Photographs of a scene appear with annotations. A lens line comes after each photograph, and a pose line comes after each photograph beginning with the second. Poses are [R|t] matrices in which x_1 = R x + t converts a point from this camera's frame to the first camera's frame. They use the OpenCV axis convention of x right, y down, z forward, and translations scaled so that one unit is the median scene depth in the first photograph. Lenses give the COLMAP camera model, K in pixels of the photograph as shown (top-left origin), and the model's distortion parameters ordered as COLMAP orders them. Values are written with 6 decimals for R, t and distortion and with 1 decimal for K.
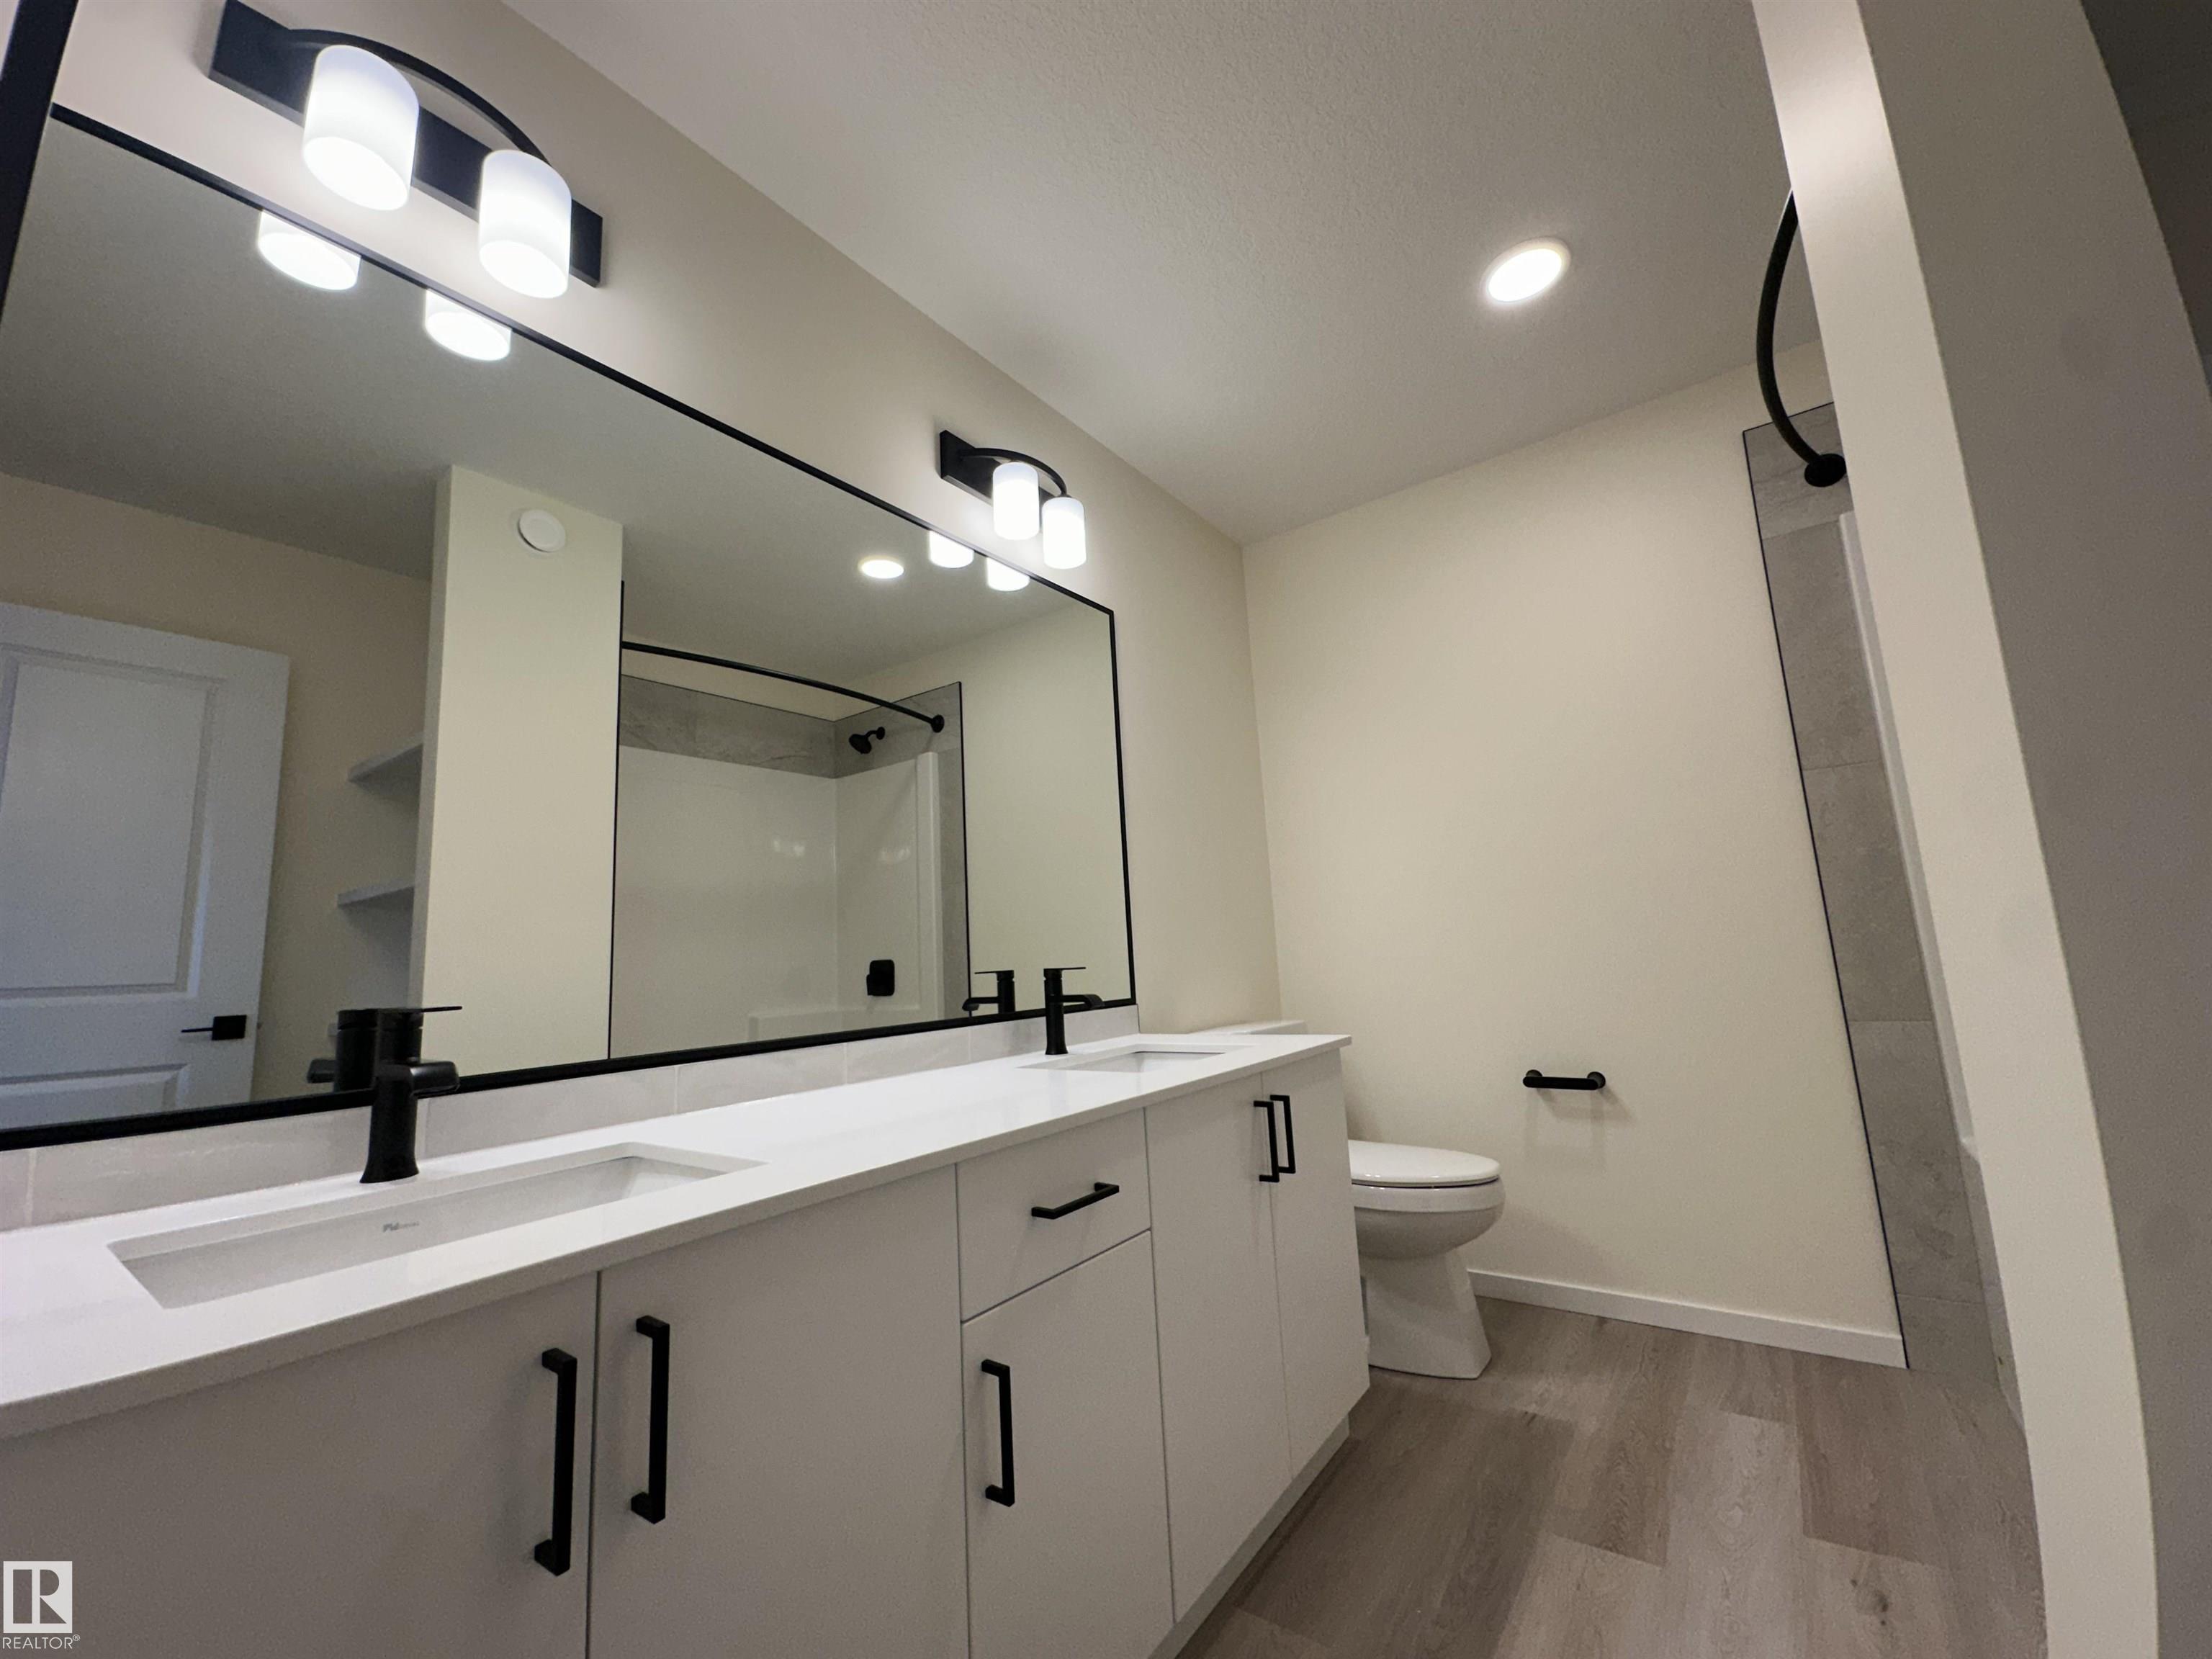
lens RADIAL K [[876.5, 0, 1109.1], [0, 876.5, 836.3], [0, 0, 1]] dist [-0.027395, 0.031922]
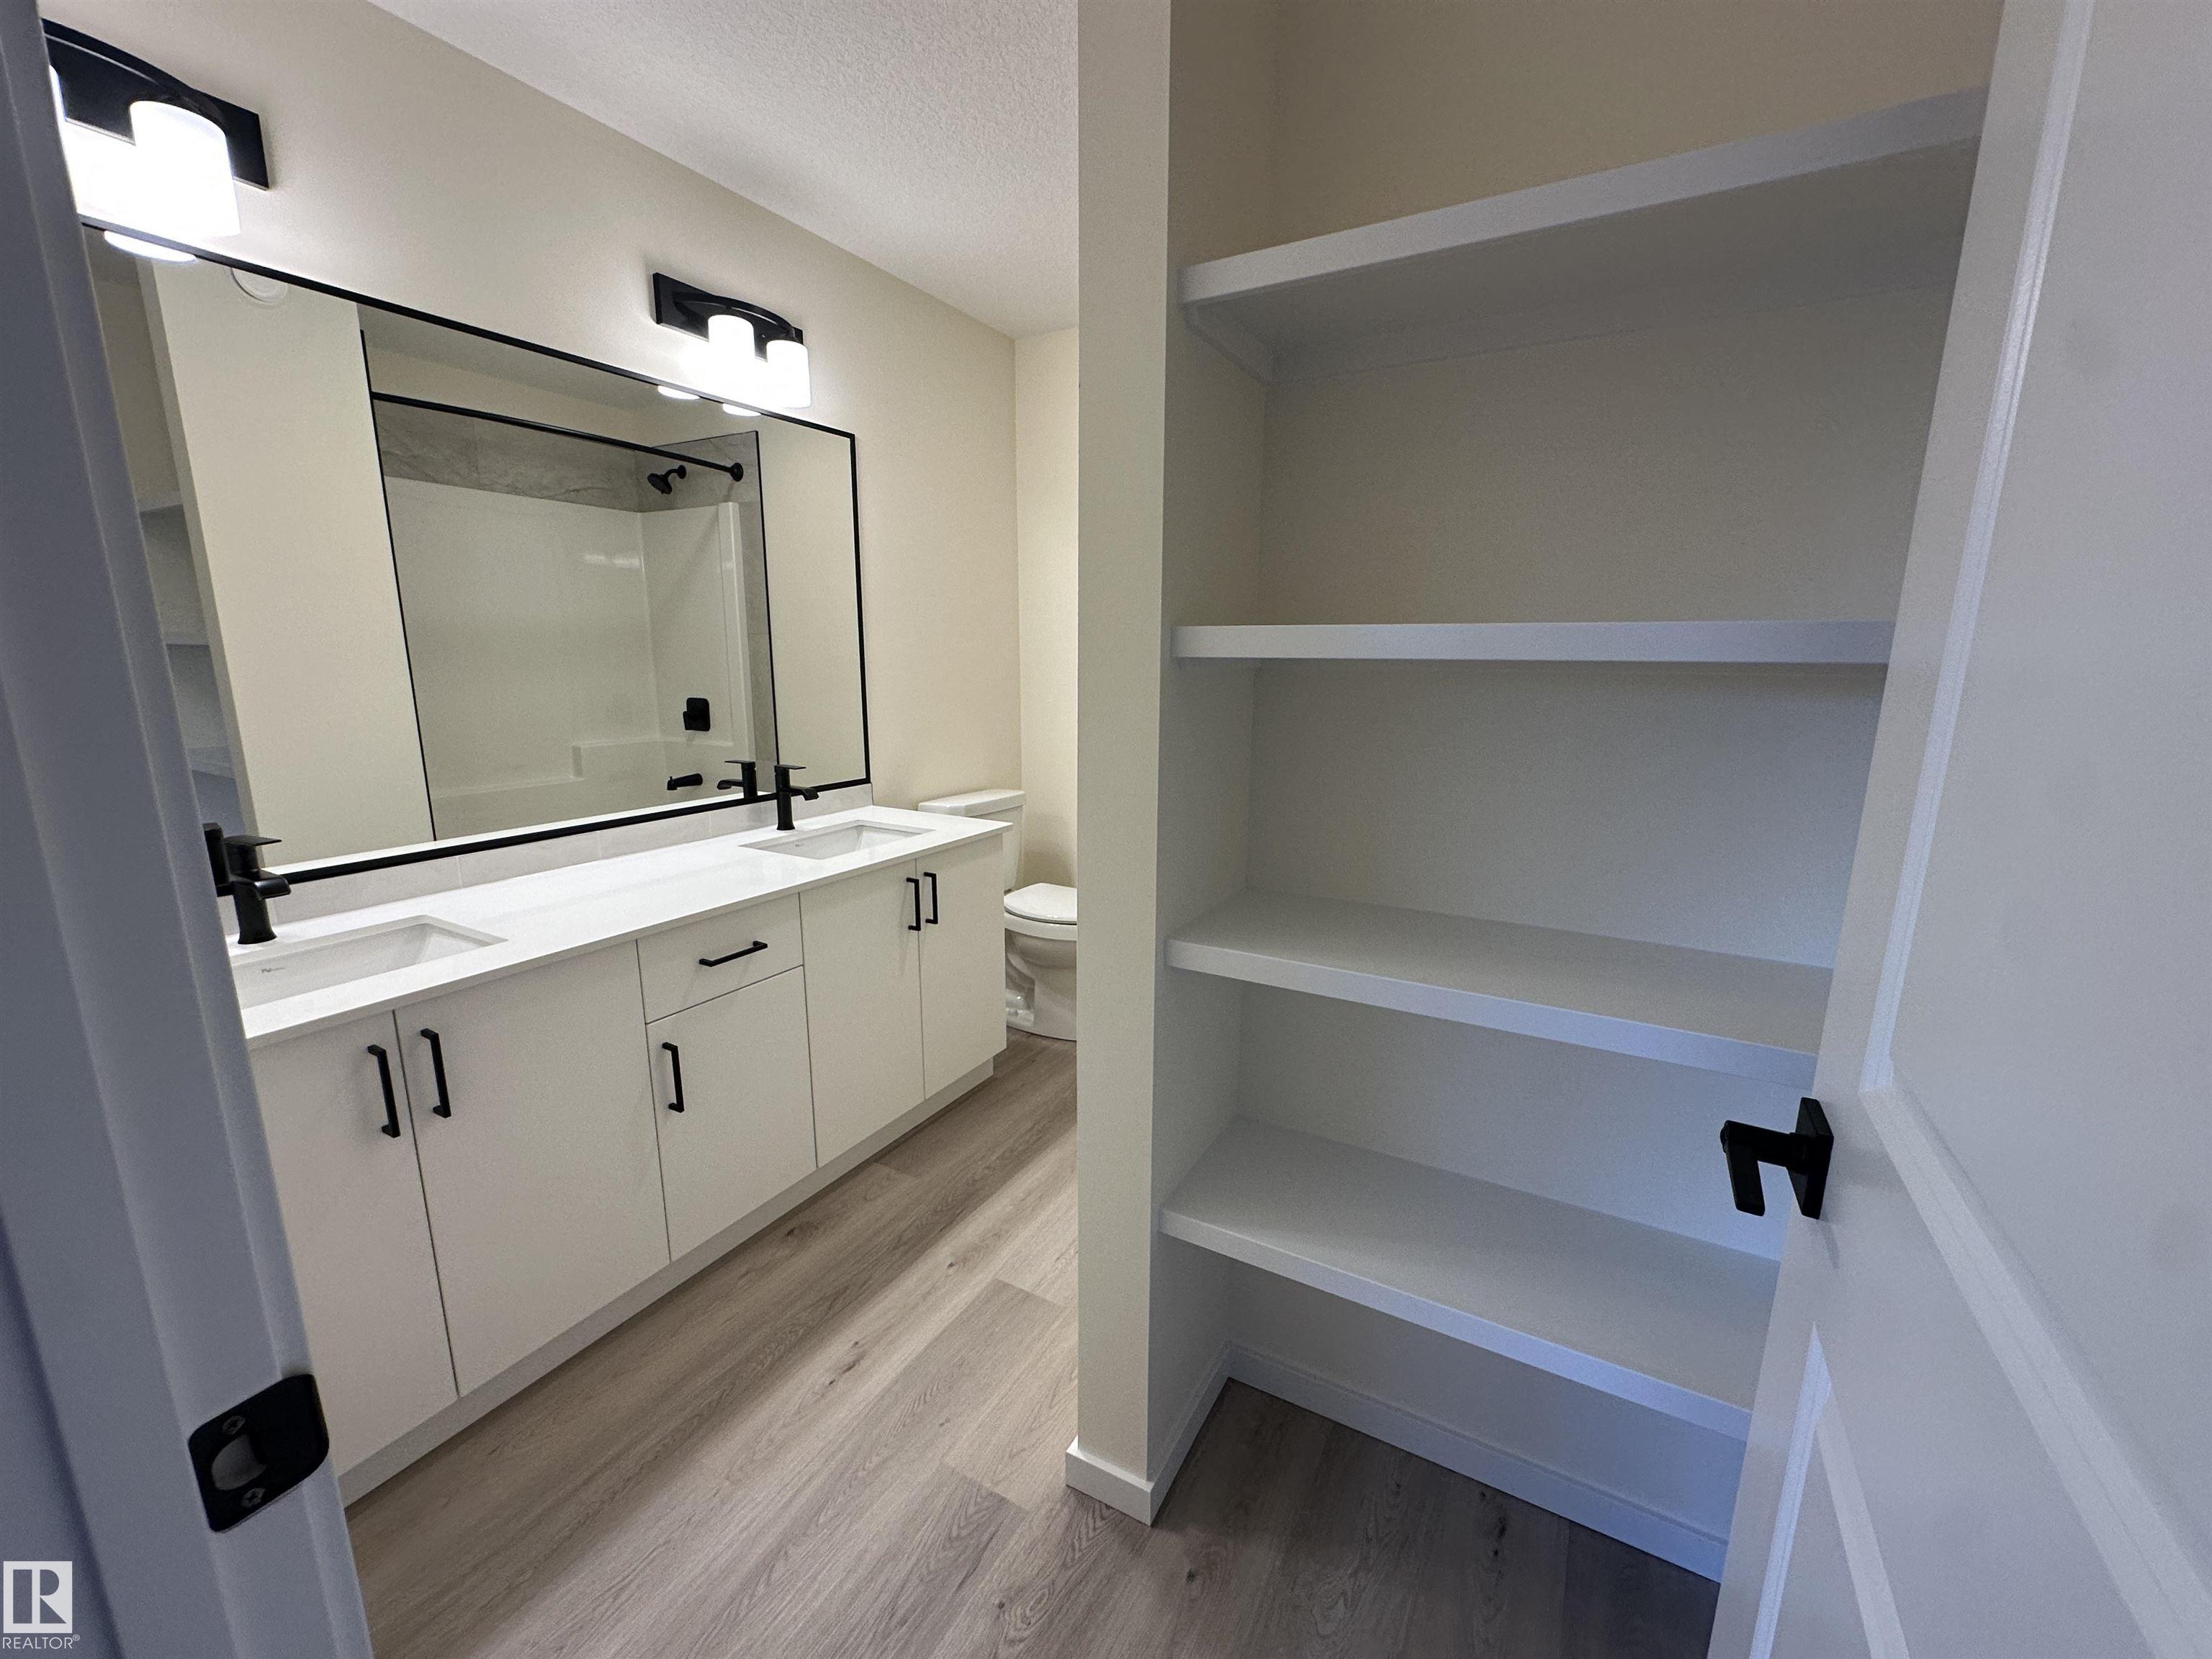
lens RADIAL K [[872.3, 0, 1103.7], [0, 872.3, 832.3], [0, 0, 1]] dist [0.000169, 0.000135]
pose [[0.991454, 0.038258, 0.124720, 0.249096], [-0.077819, 0.940754, 0.330039, -0.218435], [-0.104705, -0.336924, 0.935692, -0.289091]]
